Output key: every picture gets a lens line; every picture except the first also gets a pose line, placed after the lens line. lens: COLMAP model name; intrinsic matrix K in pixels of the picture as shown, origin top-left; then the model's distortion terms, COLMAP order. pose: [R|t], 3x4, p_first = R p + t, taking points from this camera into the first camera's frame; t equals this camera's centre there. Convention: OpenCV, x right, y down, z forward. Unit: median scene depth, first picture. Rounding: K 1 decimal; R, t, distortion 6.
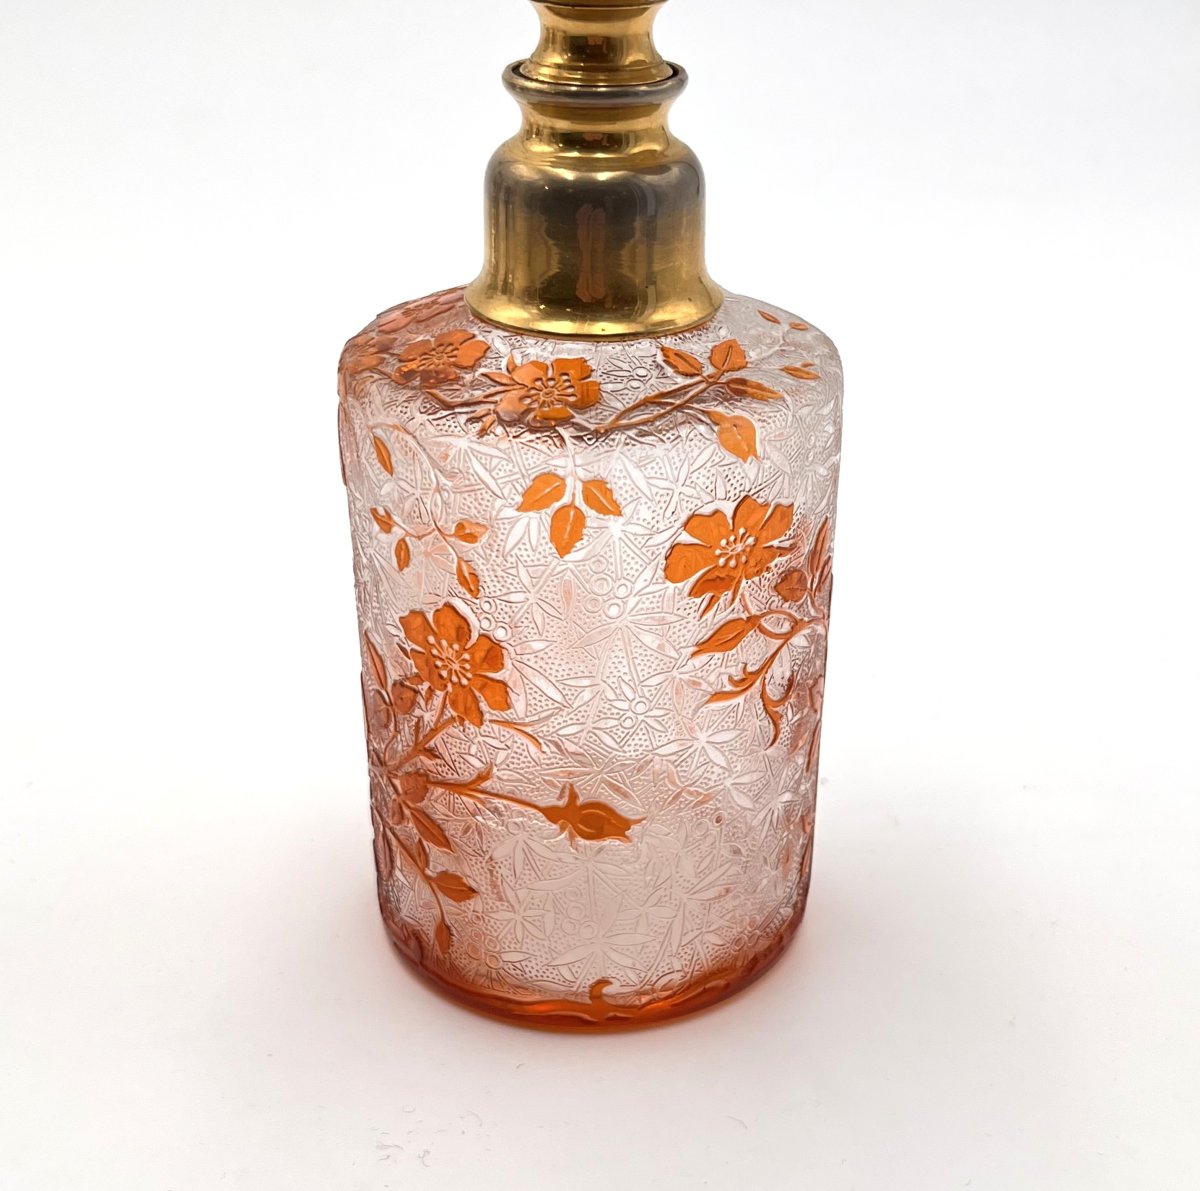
lens RADIAL K [[1816.8, 0, 609.6], [0, 1816.8, 605.1], [0, 0, 1]] dist [0.099897, 0.000000]
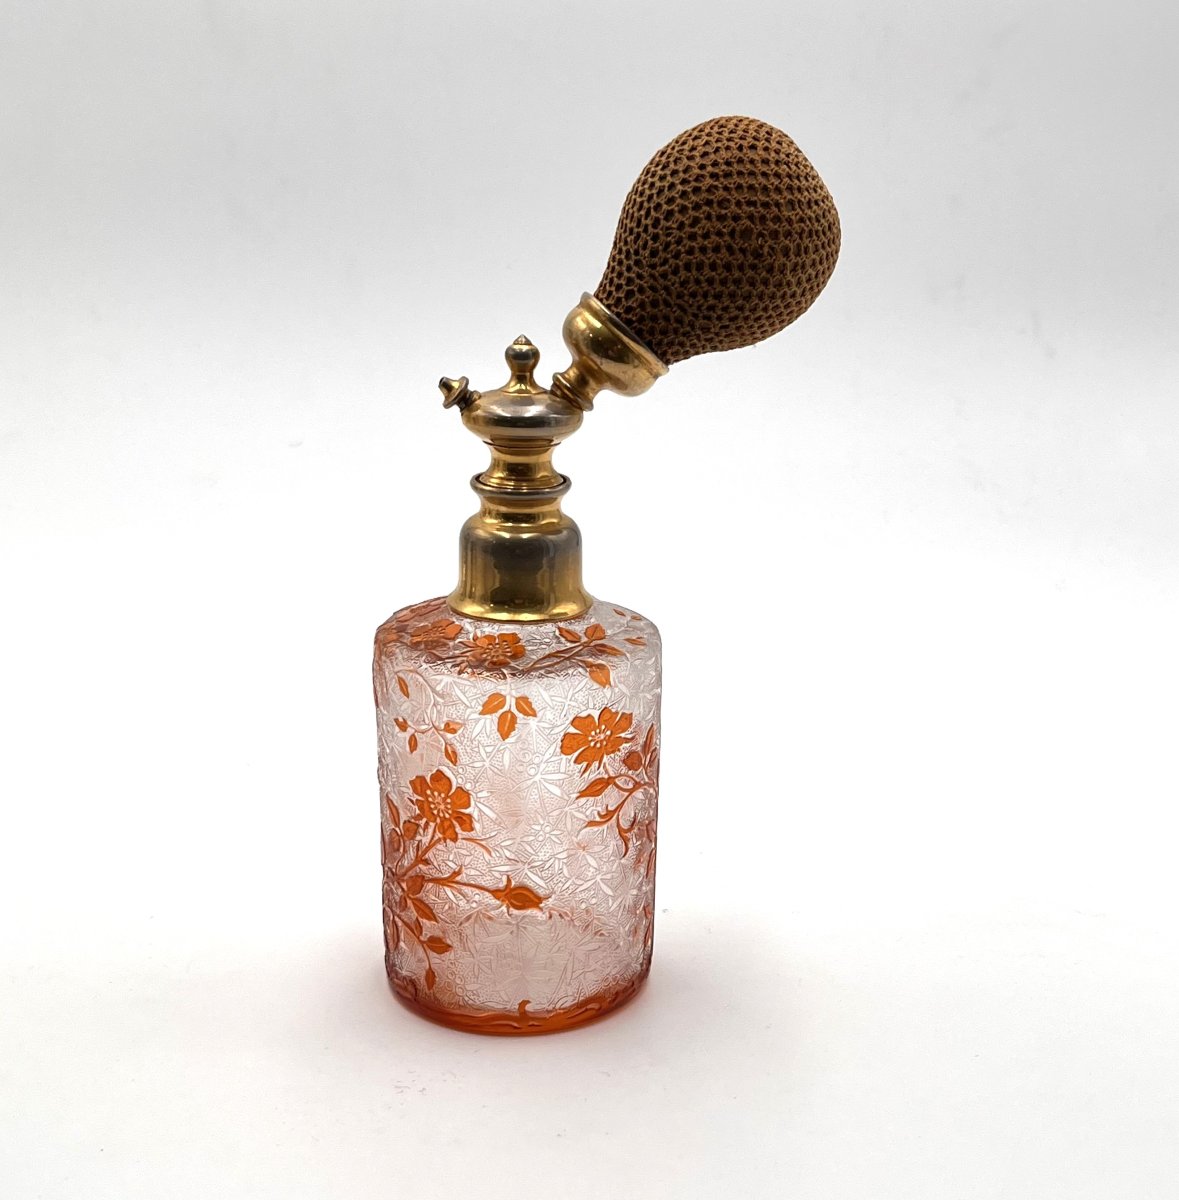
lens RADIAL K [[1816.8, 0, 595.4], [0, 1816.8, 599.8], [0, 0, 1]] dist [0.099897, 0.000000]
pose [[0.999034, -0.002263, 0.043886, -0.013496], [0.010316, 0.982843, -0.184157, 0.161466], [-0.042716, 0.184431, 0.981917, -0.765413]]
